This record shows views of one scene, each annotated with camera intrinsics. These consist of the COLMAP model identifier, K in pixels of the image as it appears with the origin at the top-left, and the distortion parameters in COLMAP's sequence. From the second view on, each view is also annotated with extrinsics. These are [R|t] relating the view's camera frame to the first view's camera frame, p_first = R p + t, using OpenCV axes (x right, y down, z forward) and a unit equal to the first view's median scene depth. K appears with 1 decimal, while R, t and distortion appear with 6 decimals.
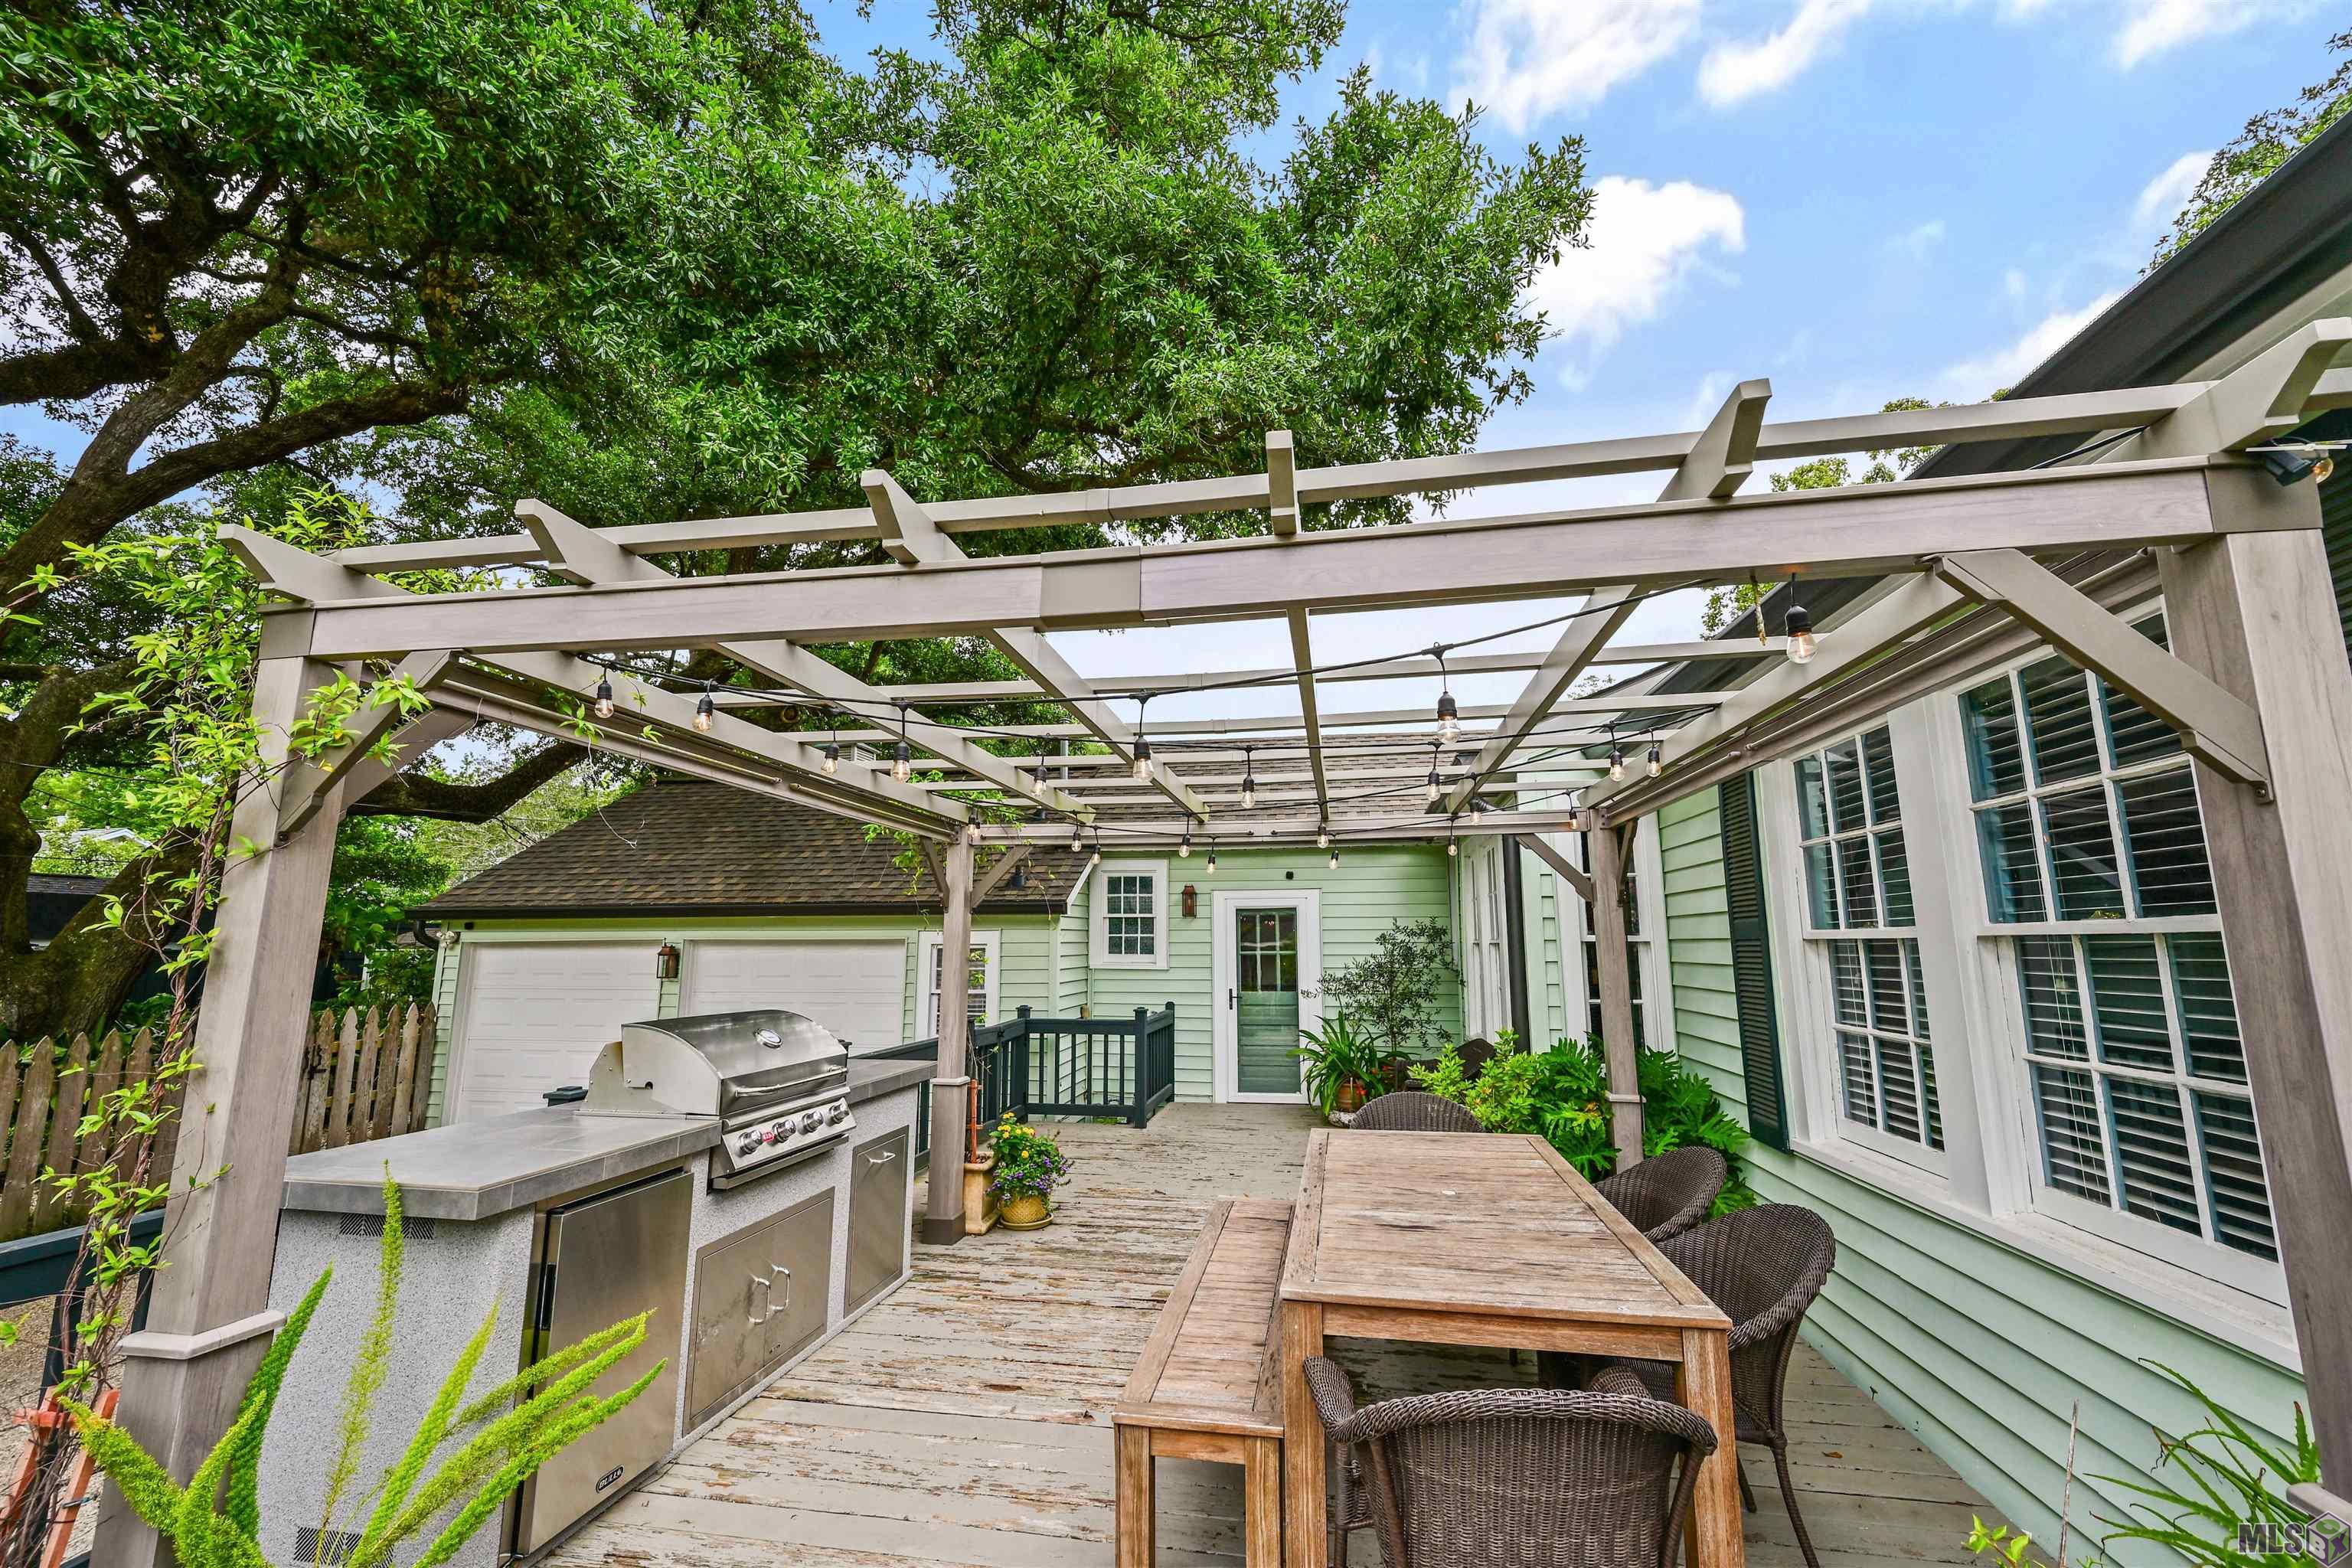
lens RADIAL K [[933.3, 0, 1172.0], [0, 933.3, 782.9], [0, 0, 1]] dist [-0.000596, -0.000174]
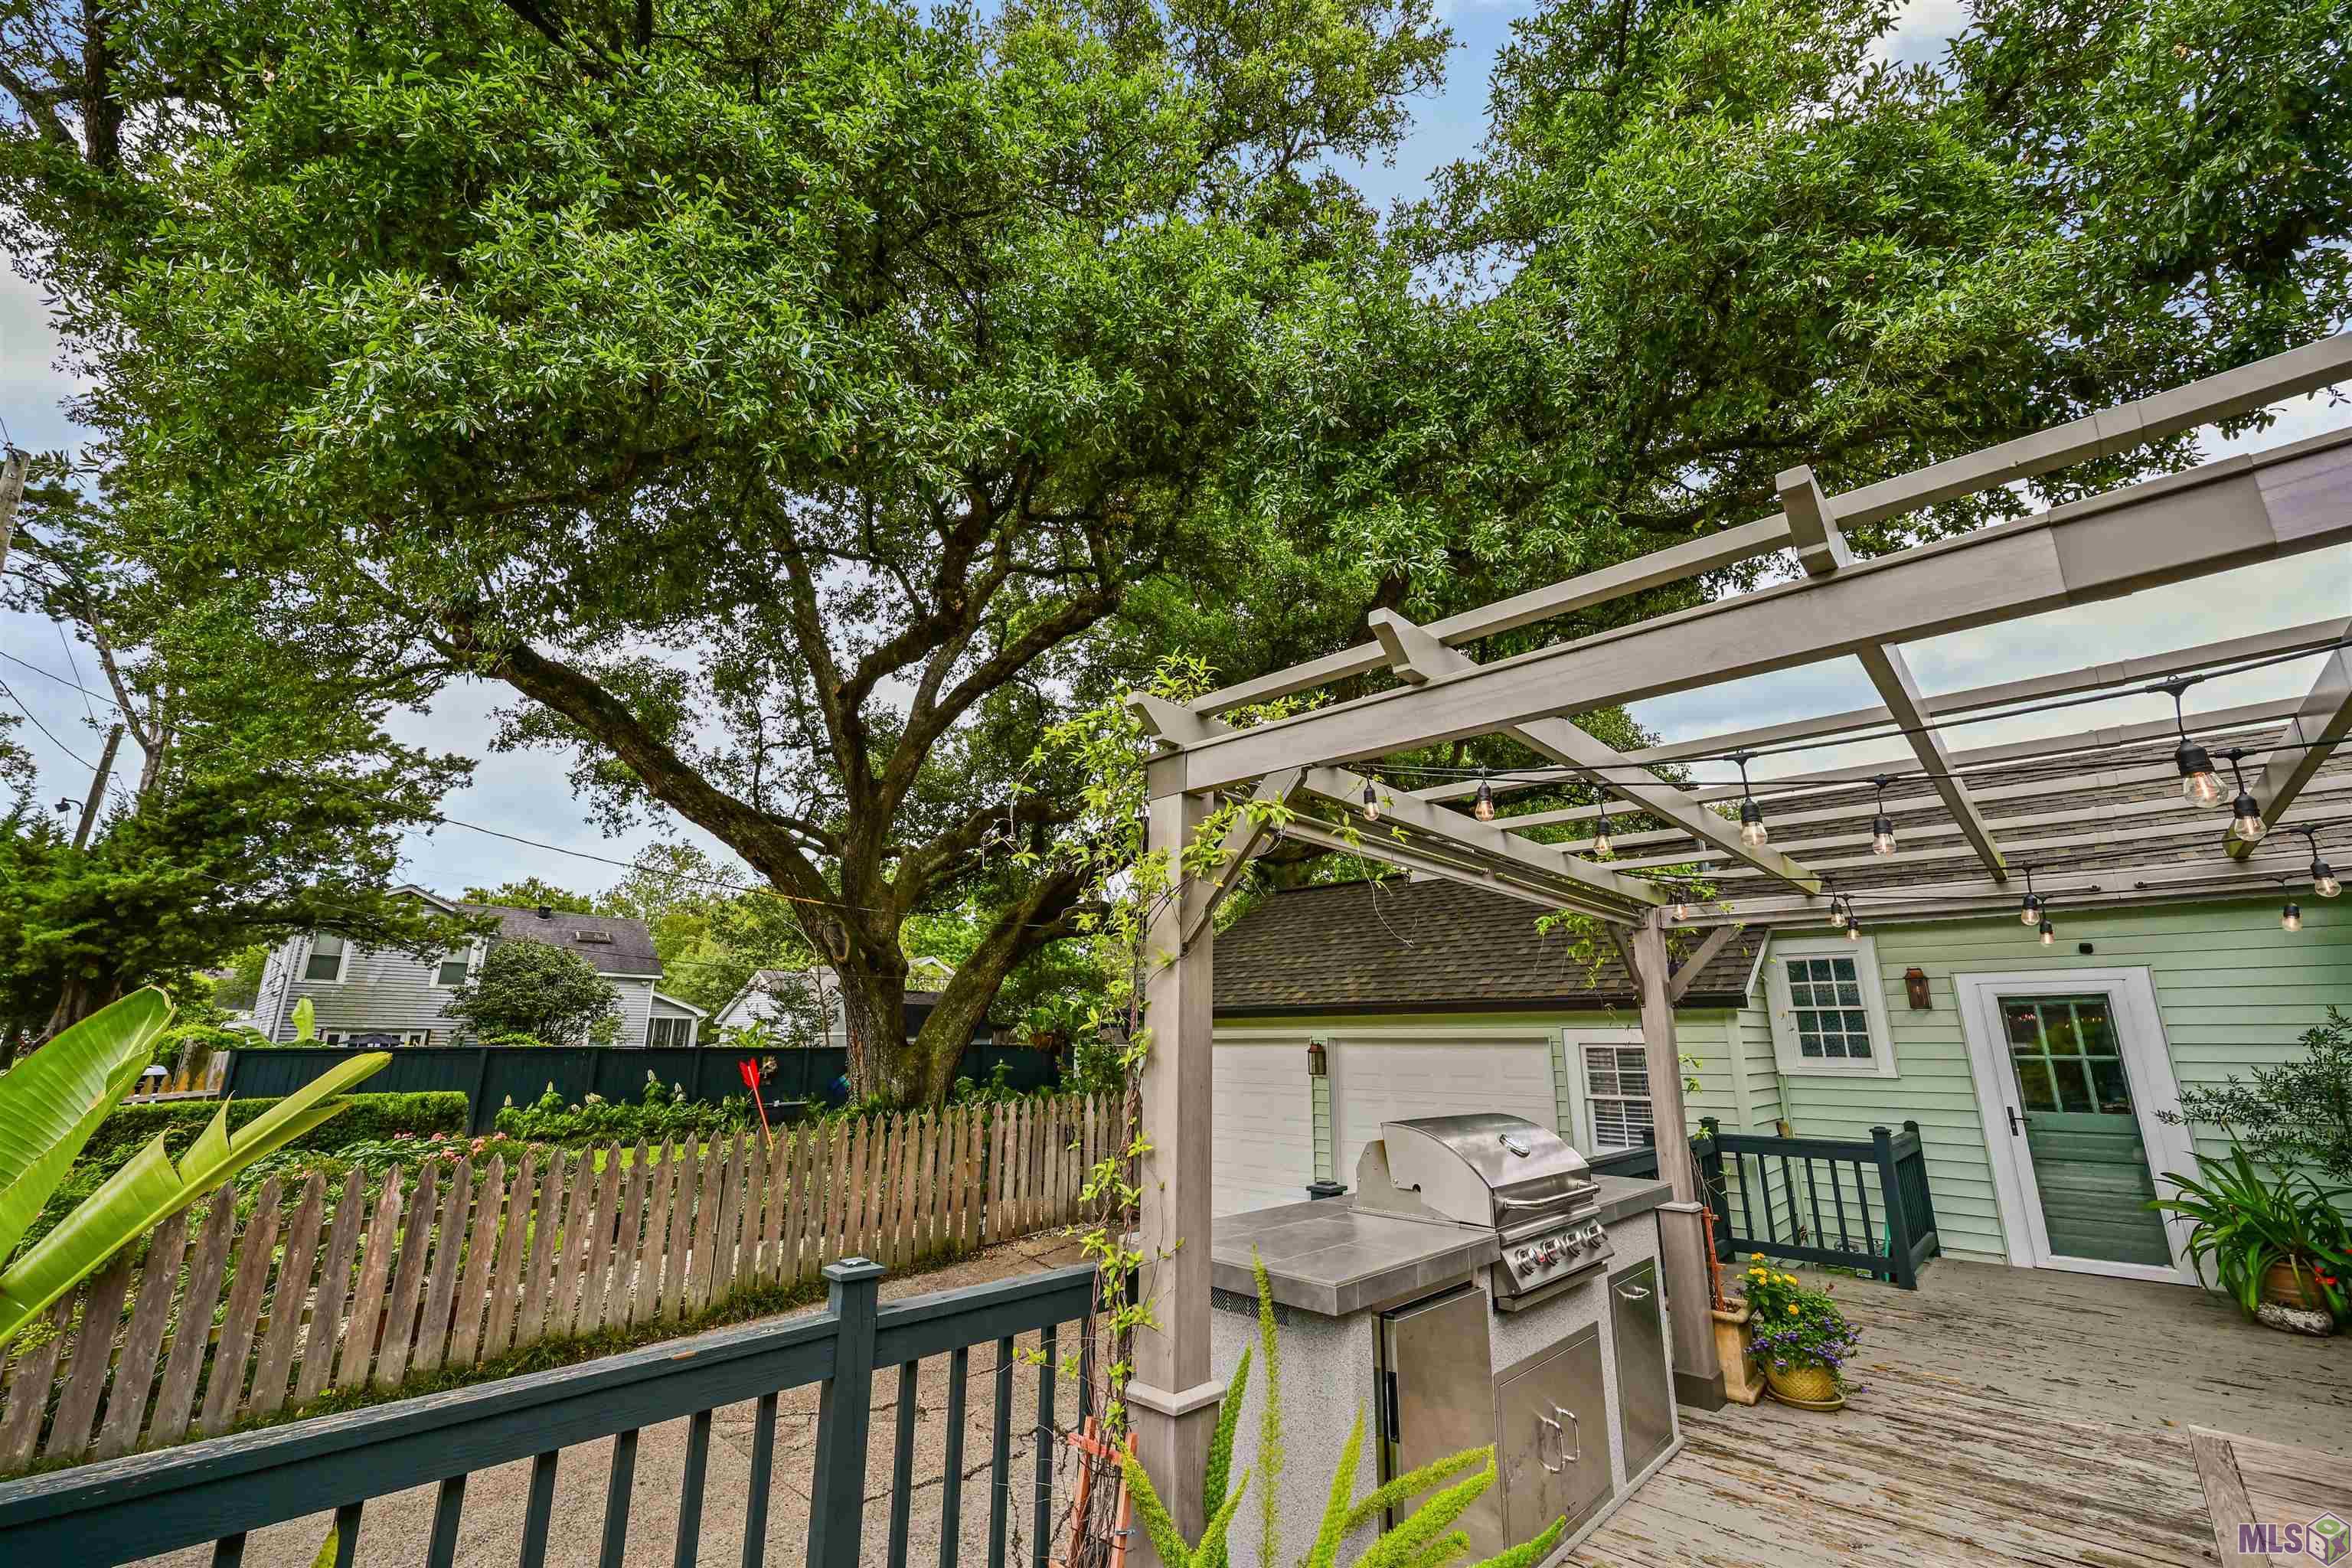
lens RADIAL K [[933.3, 0, 1172.0], [0, 933.3, 782.9], [0, 0, 1]] dist [-0.000596, -0.000174]
pose [[0.831722, -0.144445, -0.536073, -0.107234], [0.089927, 0.987862, -0.126657, 0.000293], [0.547861, 0.057136, 0.834616, 0.002429]]
